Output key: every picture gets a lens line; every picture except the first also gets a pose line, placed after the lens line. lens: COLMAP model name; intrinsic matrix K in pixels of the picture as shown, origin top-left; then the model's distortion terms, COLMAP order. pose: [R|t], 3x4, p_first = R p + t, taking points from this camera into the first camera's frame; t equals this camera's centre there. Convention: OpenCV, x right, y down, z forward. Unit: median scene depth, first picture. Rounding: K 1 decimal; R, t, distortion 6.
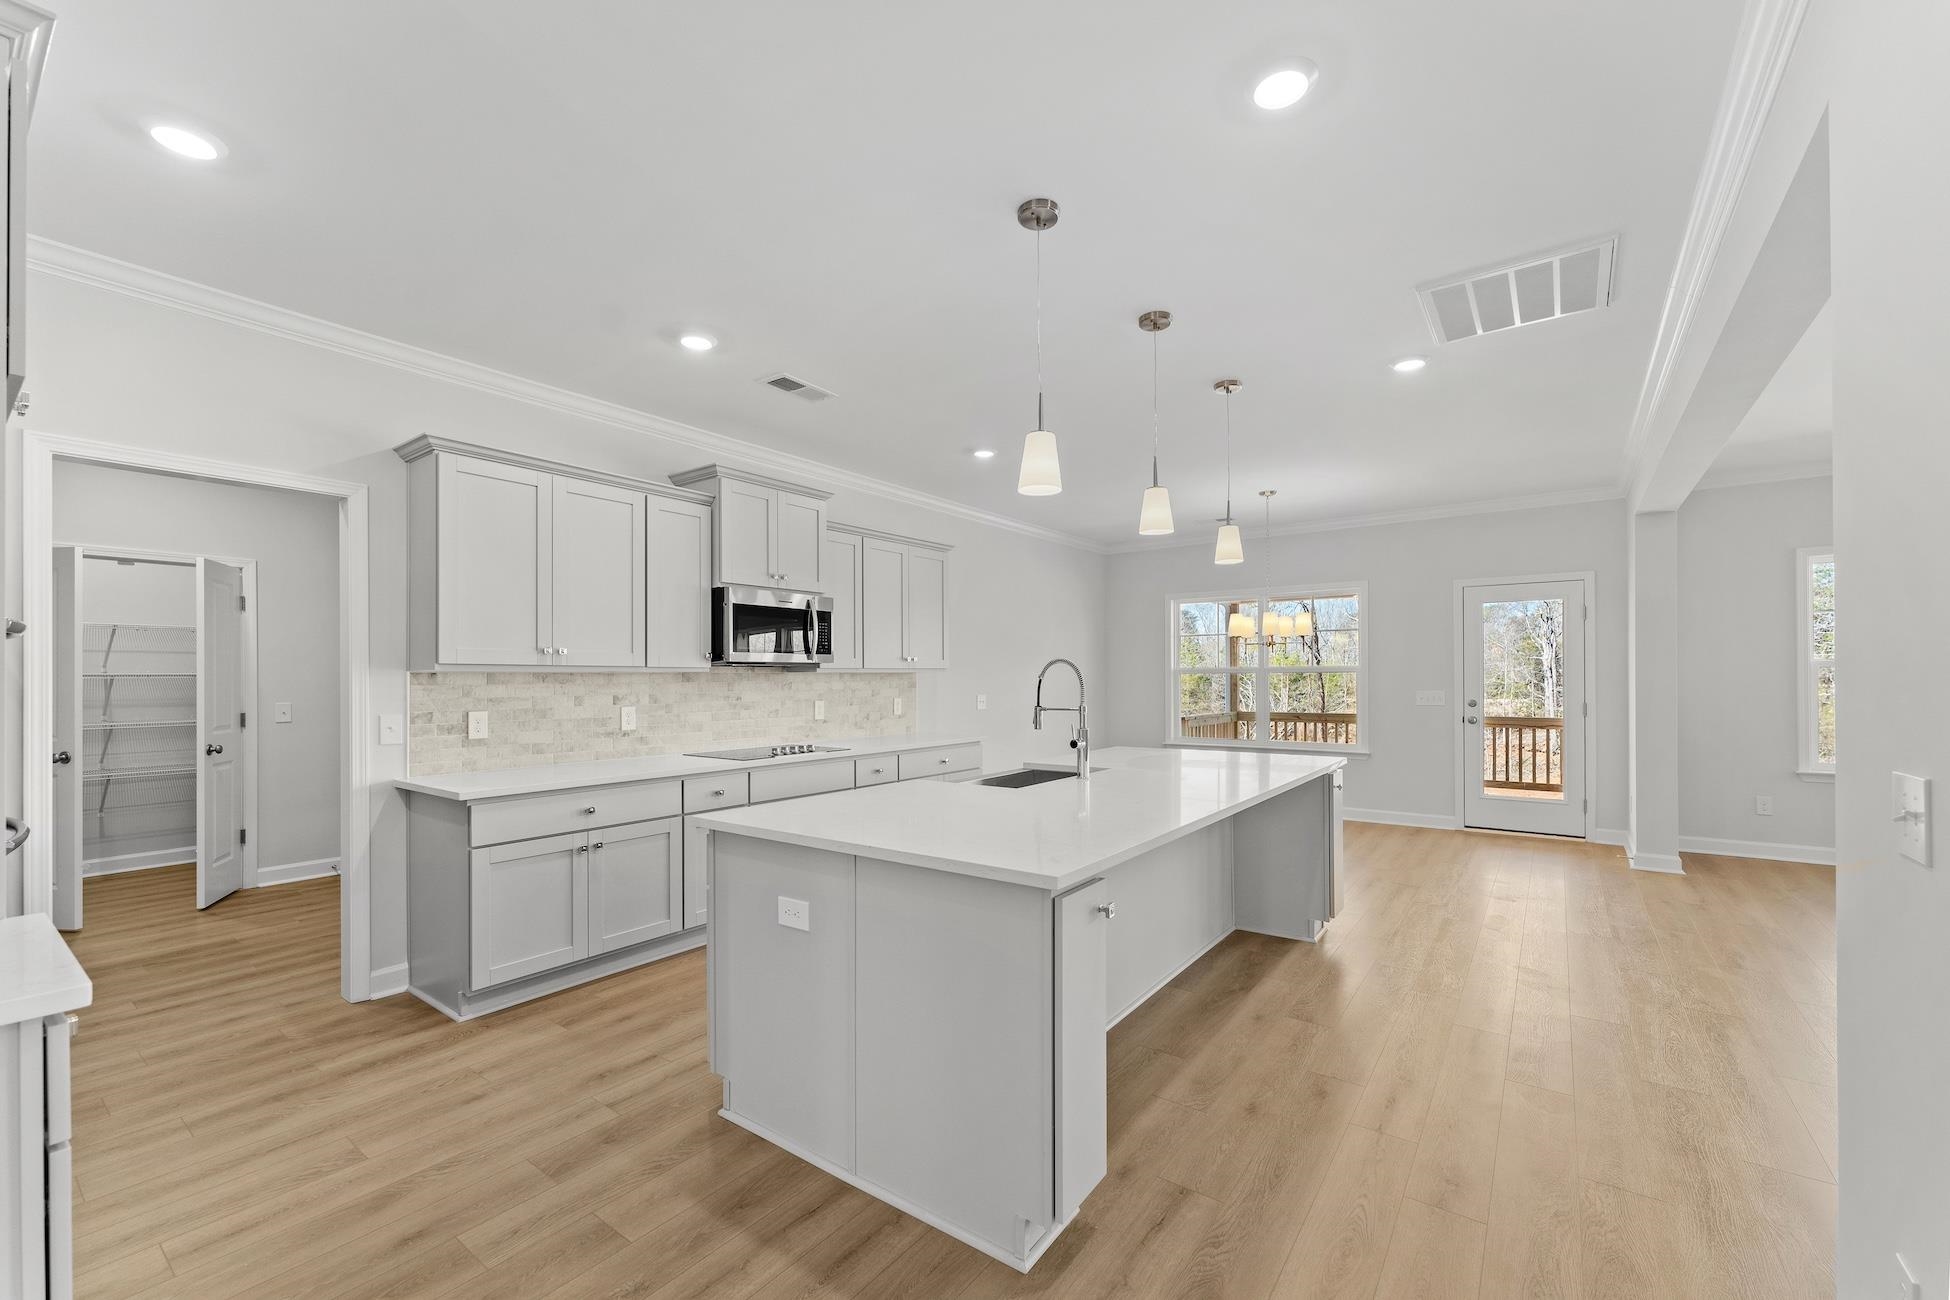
lens RADIAL K [[799.8, 0, 980.2], [0, 799.8, 666.6], [0, 0, 1]] dist [0.008897, -0.000581]
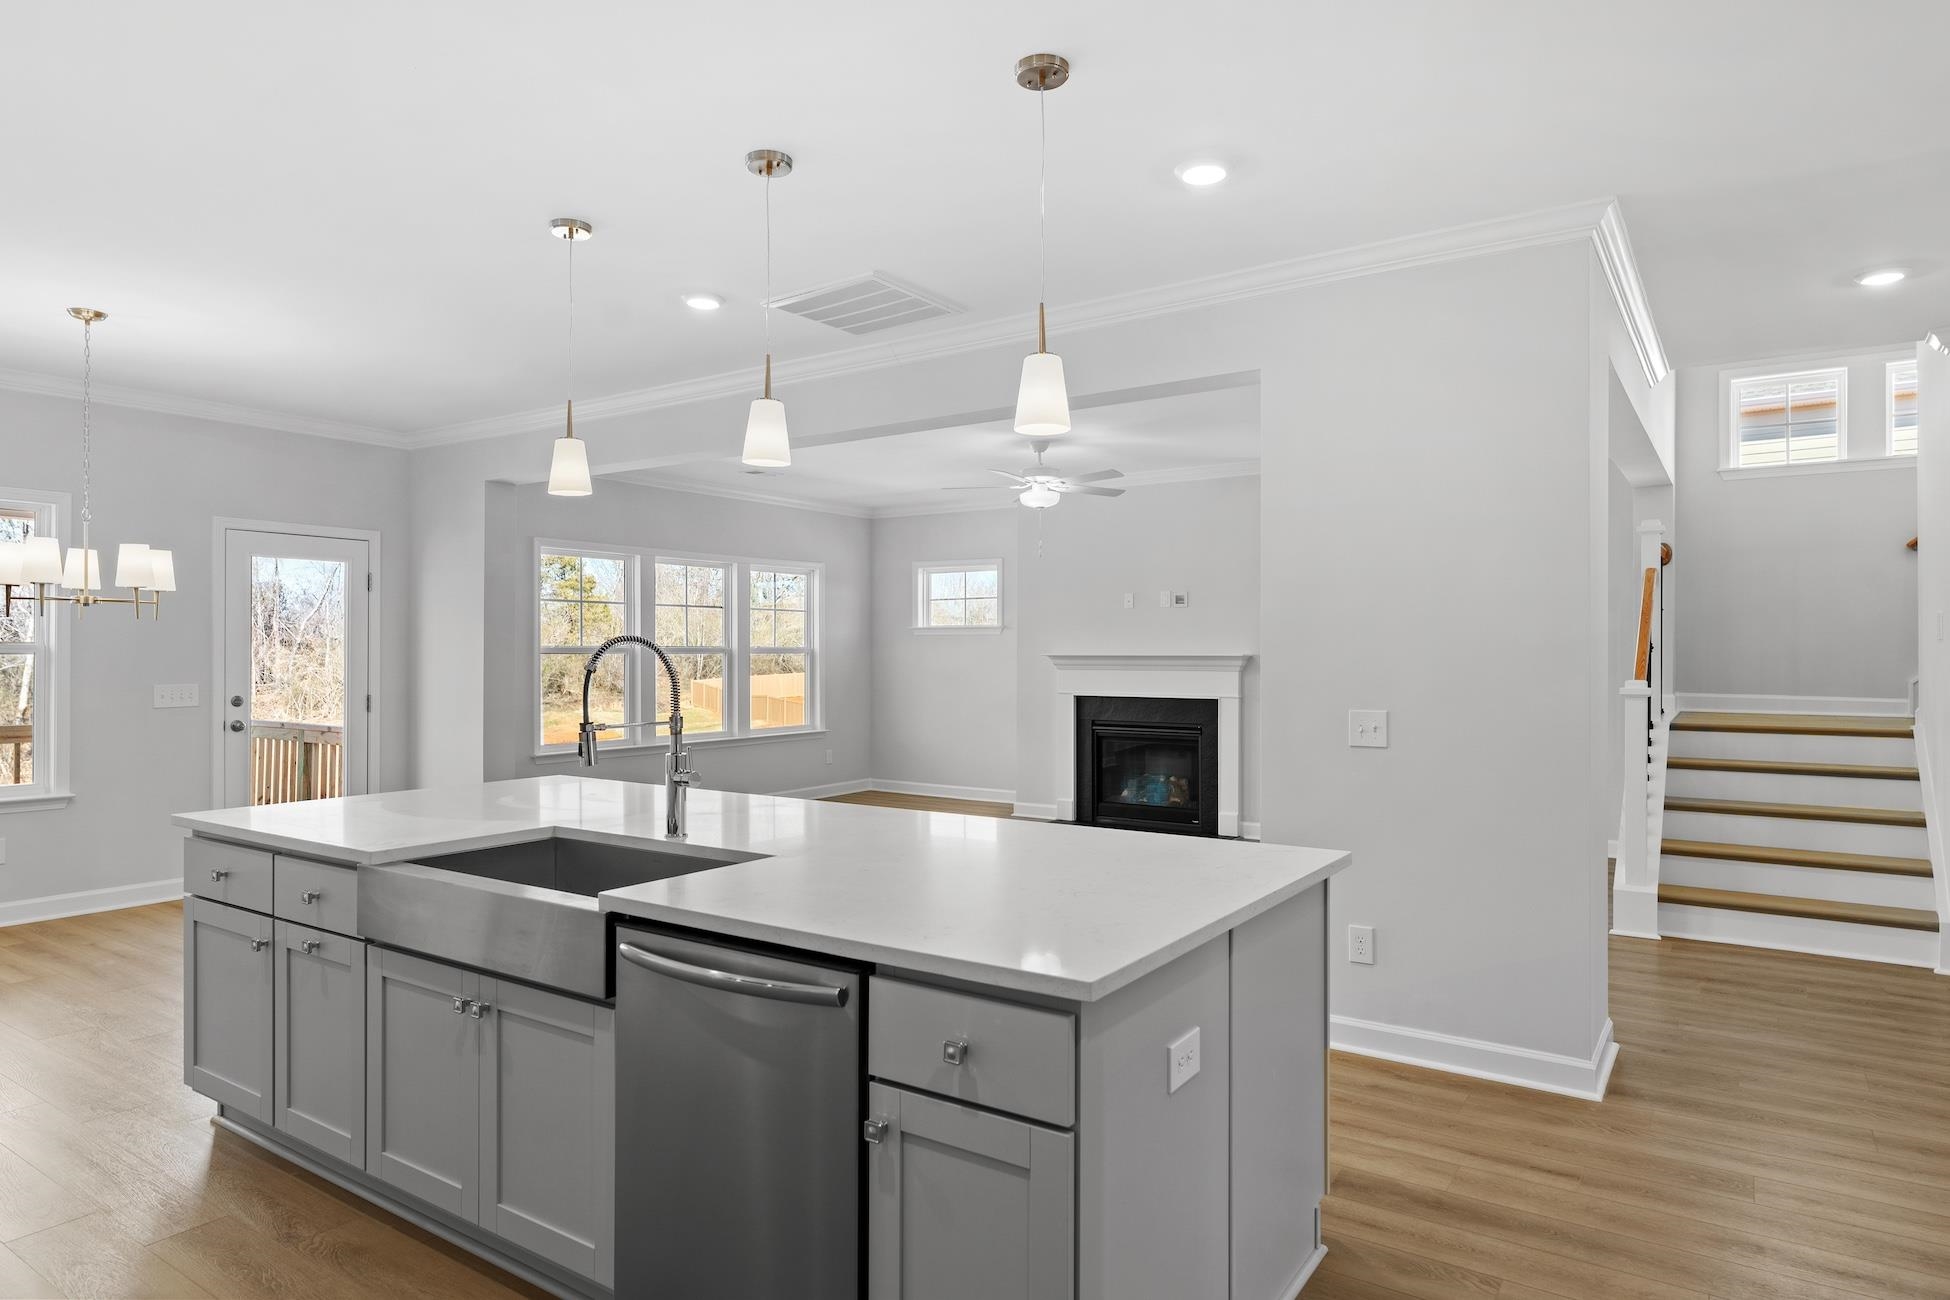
lens RADIAL K [[1151.8, 0, 971.4], [0, 1151.8, 654.9], [0, 0, 1]] dist [-0.004964, -0.000949]
pose [[-0.028356, 0.005357, 0.999584, -0.370438], [-0.015889, 0.999857, -0.005809, 0.002185], [-0.999472, -0.016047, -0.028267, 0.396517]]
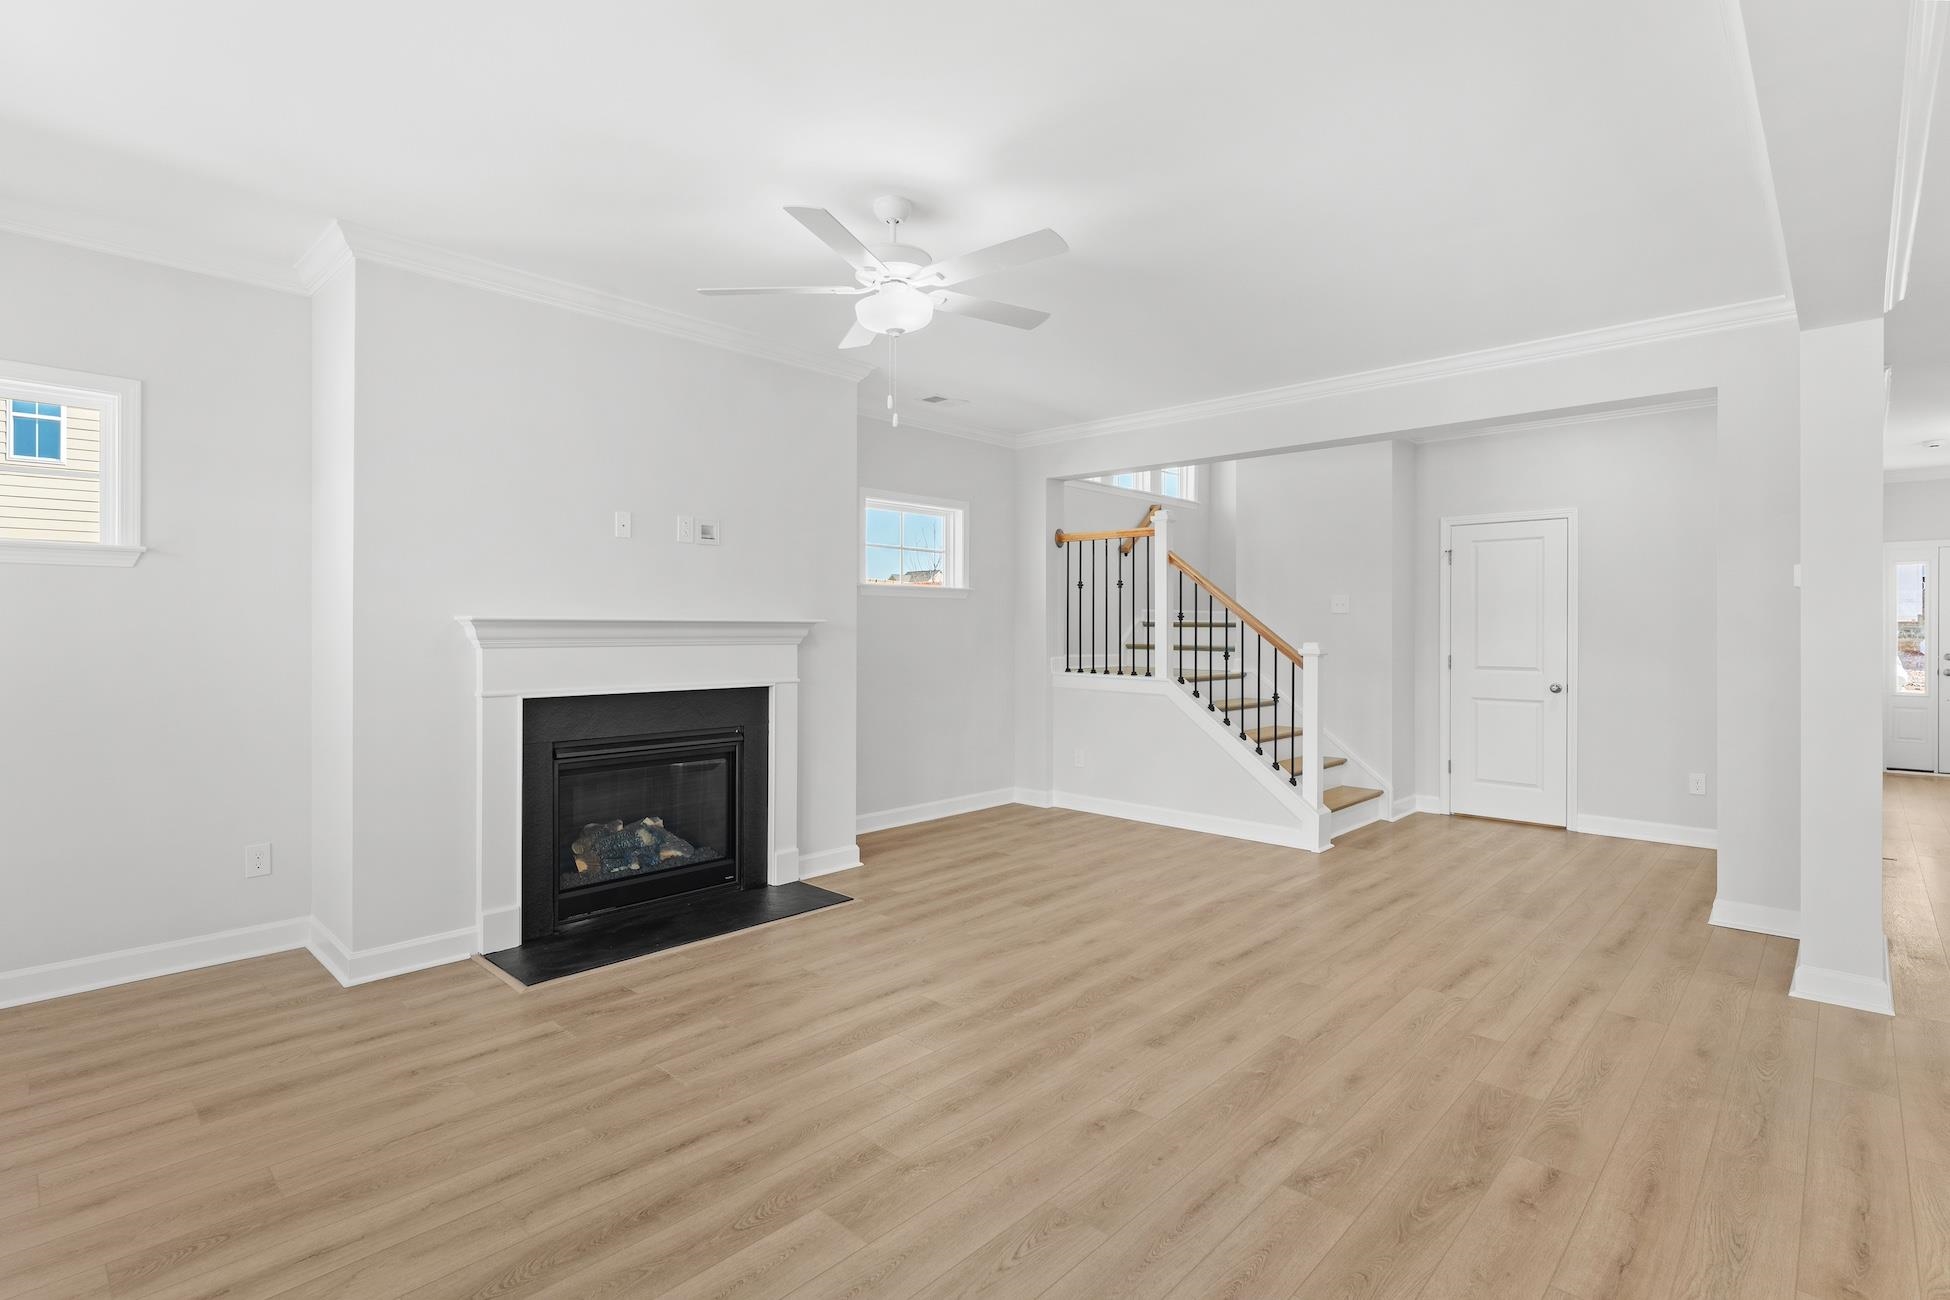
lens RADIAL K [[926.5, 0, 967.6], [0, 926.5, 642.1], [0, 0, 1]] dist [0.000395, 0.000056]
pose [[-0.991485, 0.004589, 0.130143, 0.628584], [0.004292, 0.999988, -0.002563, 0.008694], [-0.130154, -0.001983, -0.991492, 0.745360]]
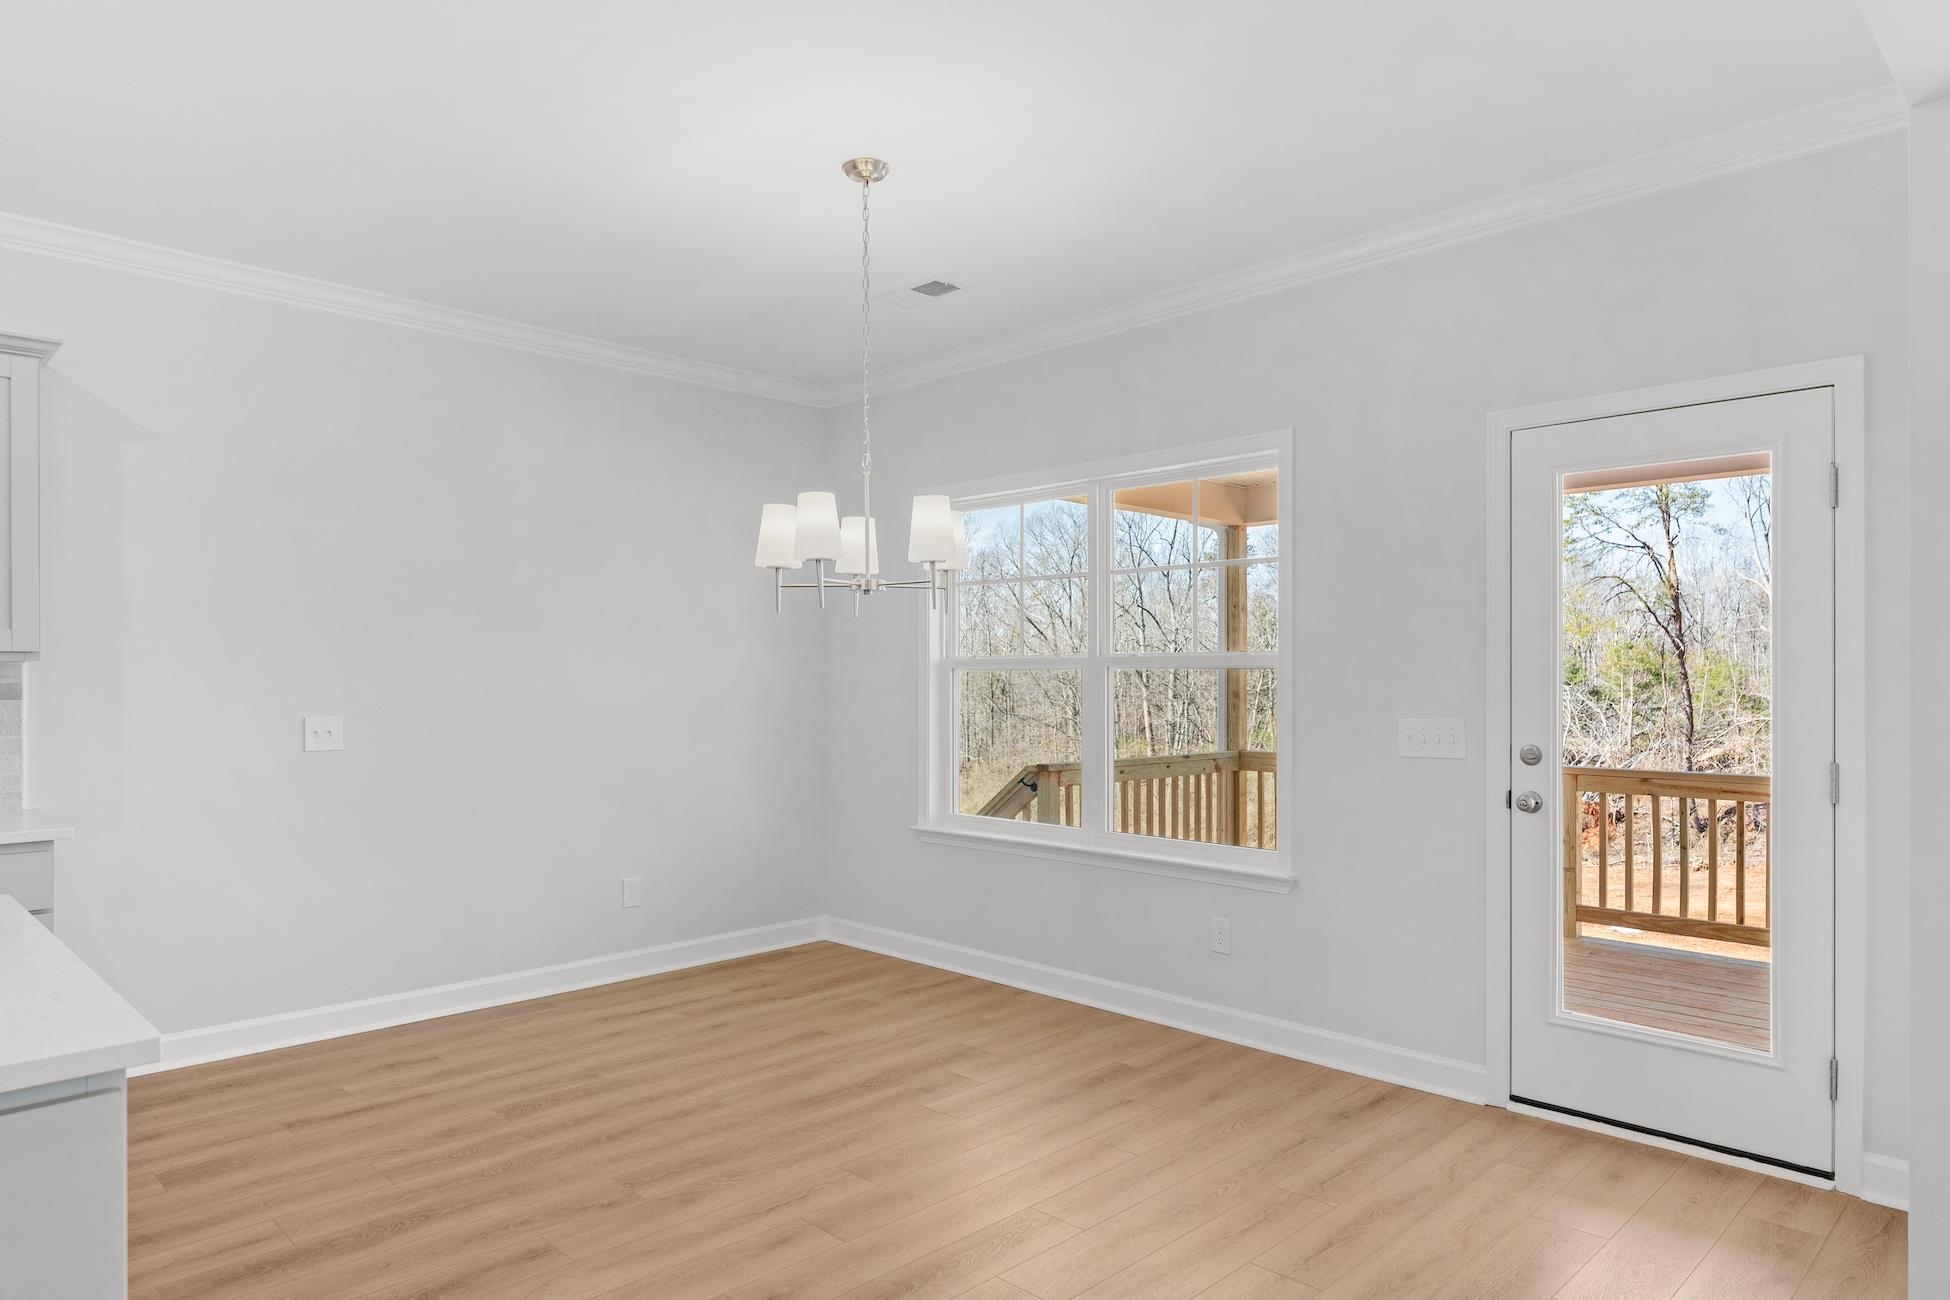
lens RADIAL K [[1206.0, 0, 978.5], [0, 1206.0, 665.9], [0, 0, 1]] dist [0.001682, 0.003488]
pose [[0.987338, 0.005080, -0.158552, 0.445369], [-0.004322, 0.999978, 0.005125, 0.004285], [0.158575, -0.004375, 0.987337, 0.421568]]
